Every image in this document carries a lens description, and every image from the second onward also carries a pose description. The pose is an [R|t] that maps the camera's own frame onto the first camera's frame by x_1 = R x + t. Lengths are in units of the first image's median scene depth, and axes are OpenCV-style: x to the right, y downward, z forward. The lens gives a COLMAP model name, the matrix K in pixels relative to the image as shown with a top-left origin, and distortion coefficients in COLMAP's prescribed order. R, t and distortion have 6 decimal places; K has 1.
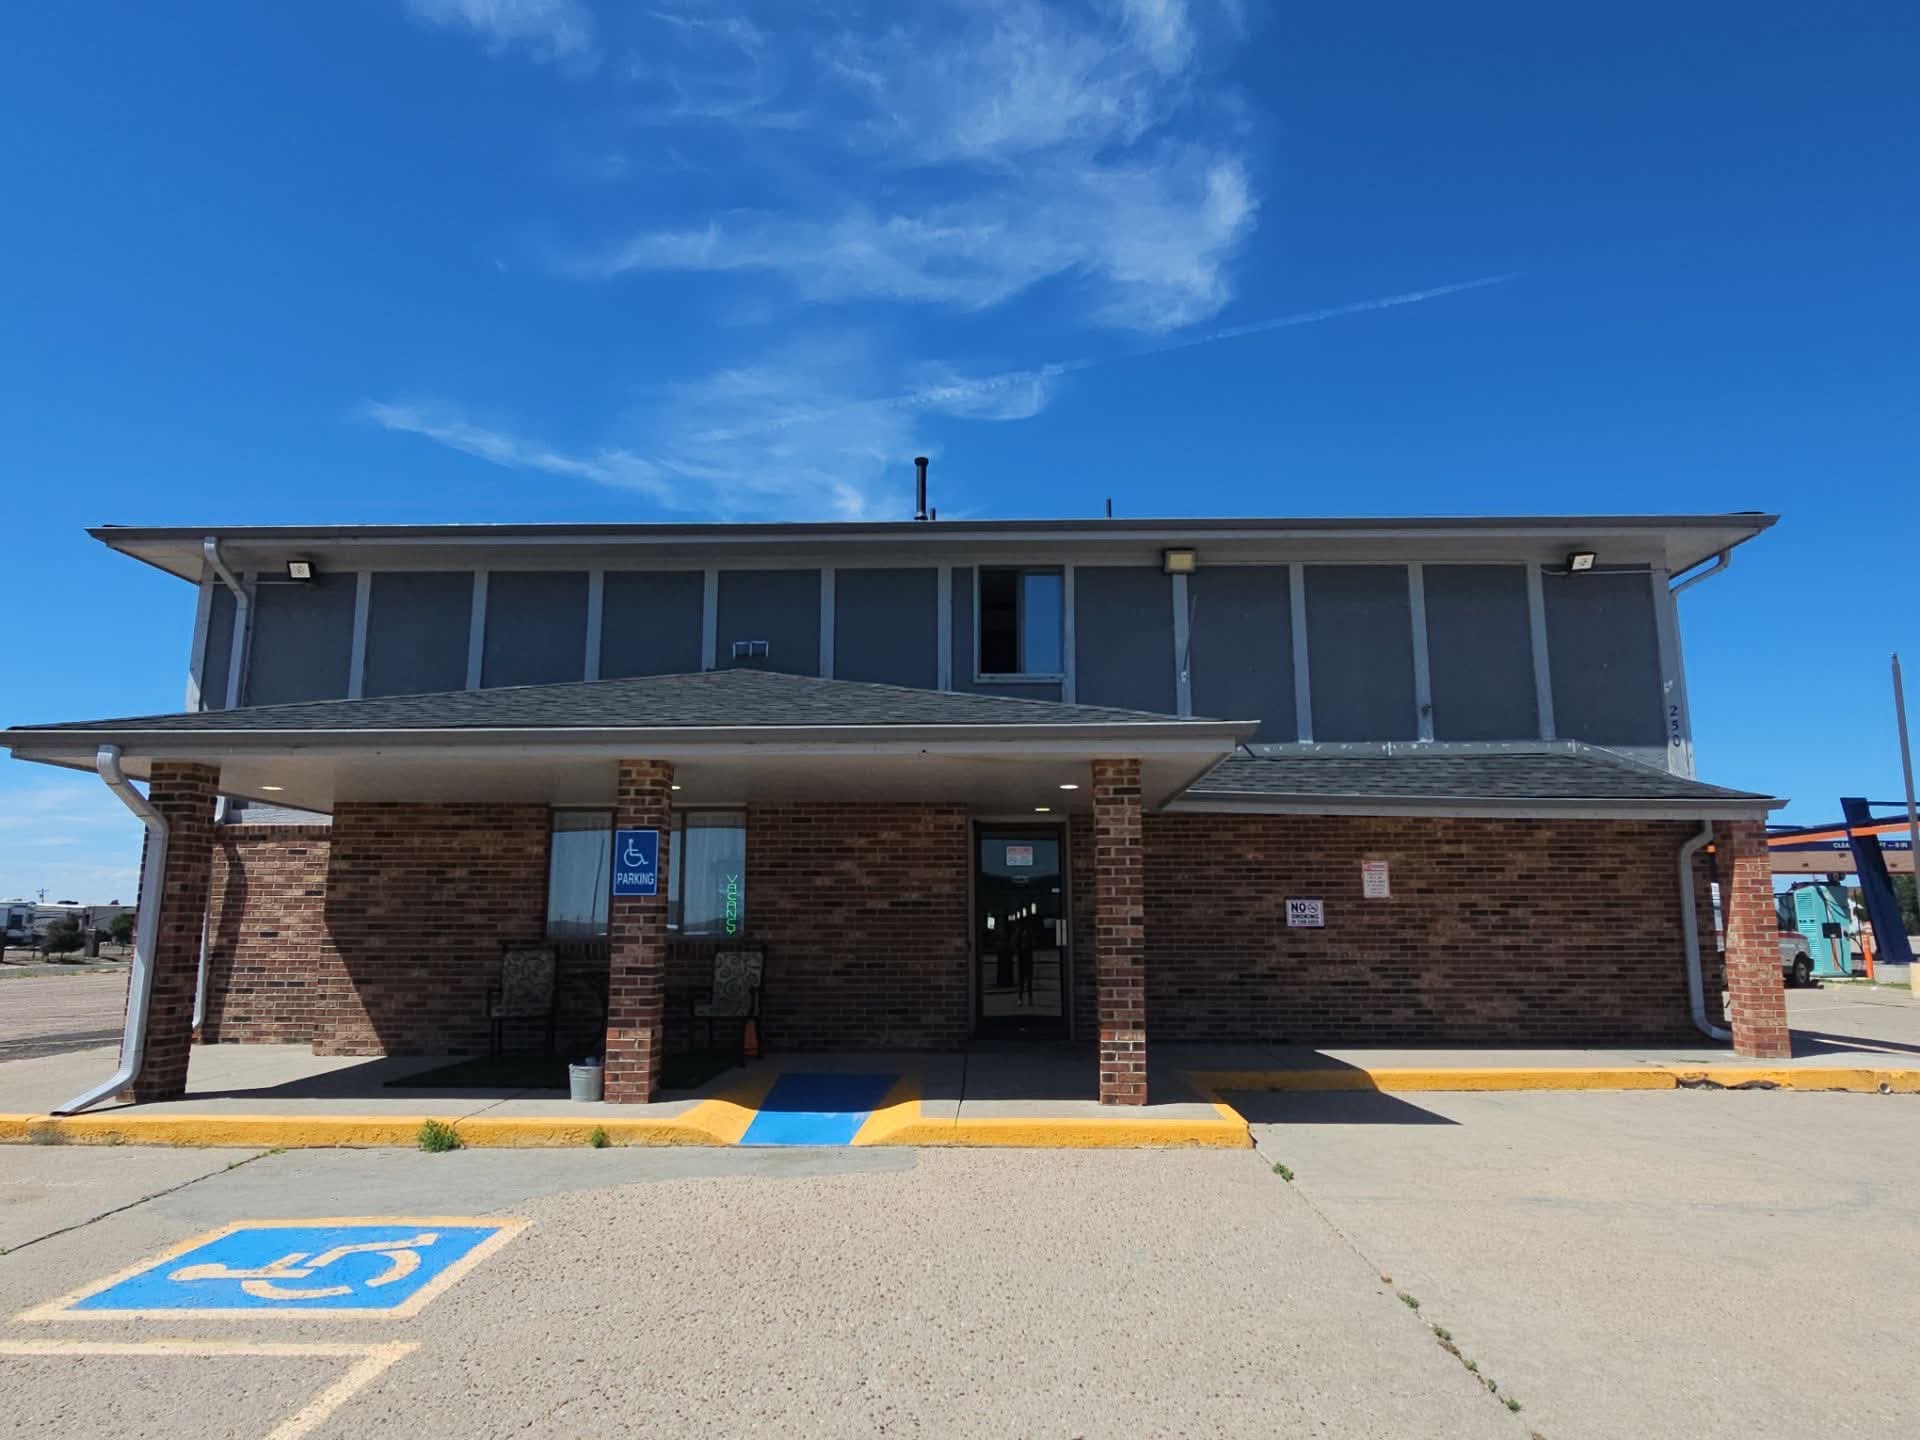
lens RADIAL K [[1242.2, 0, 960.0], [0, 1242.2, 720.0], [0, 0, 1]] dist [0.025812, 0.001818]
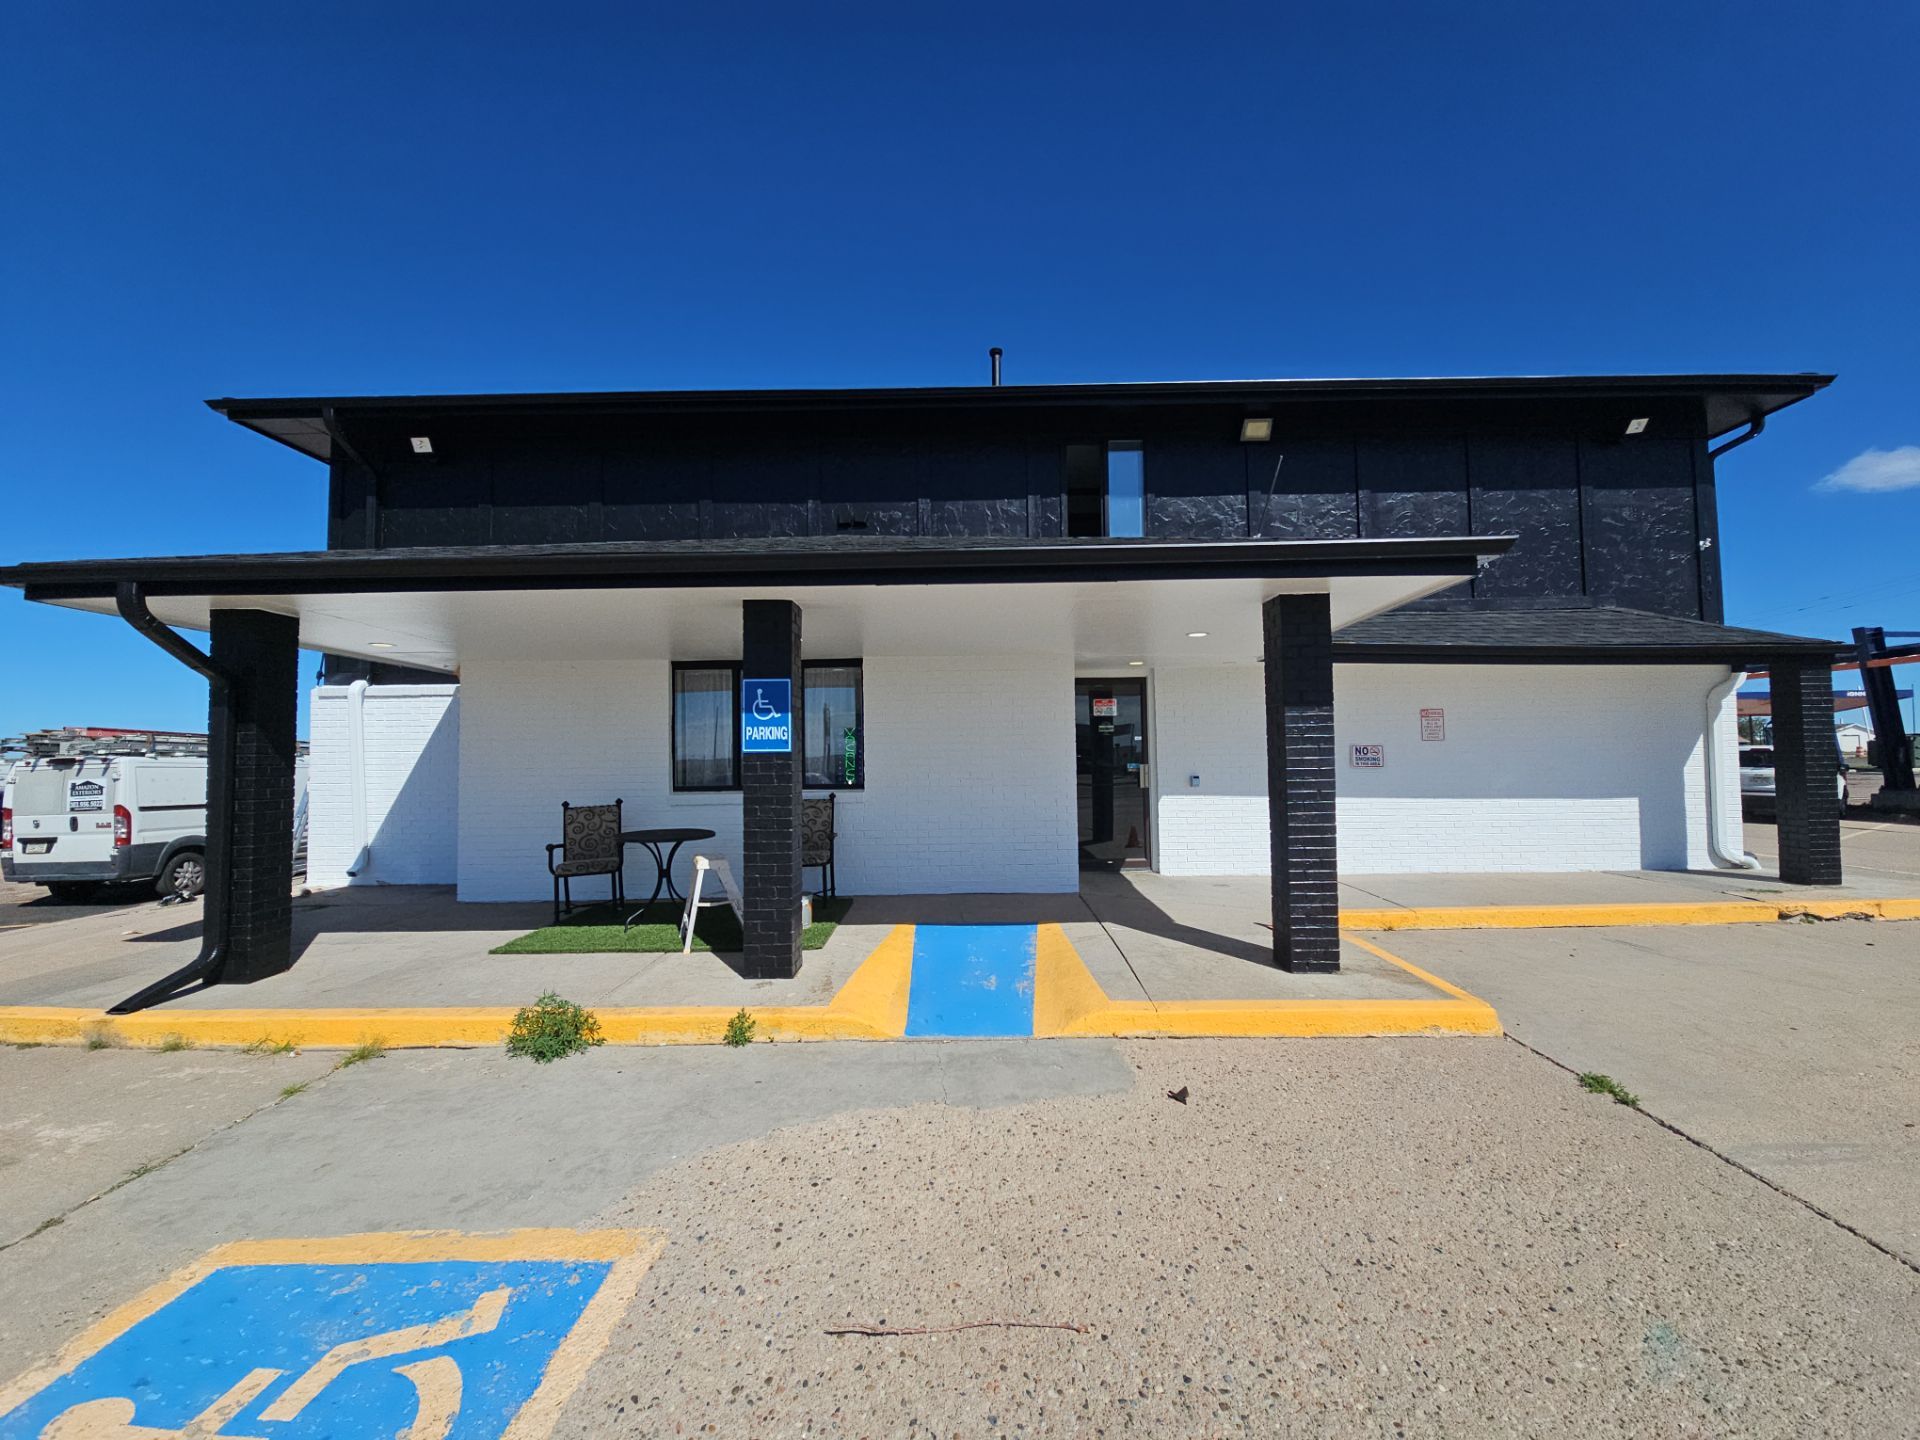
lens RADIAL K [[768.2, 0, 960.0], [0, 768.2, 720.0], [0, 0, 1]] dist [-0.000064, -0.000128]
pose [[0.999480, -0.013504, 0.029273, -0.106353], [0.009995, 0.993097, 0.116871, 0.042379], [-0.030649, -0.116518, 0.992716, 0.347469]]
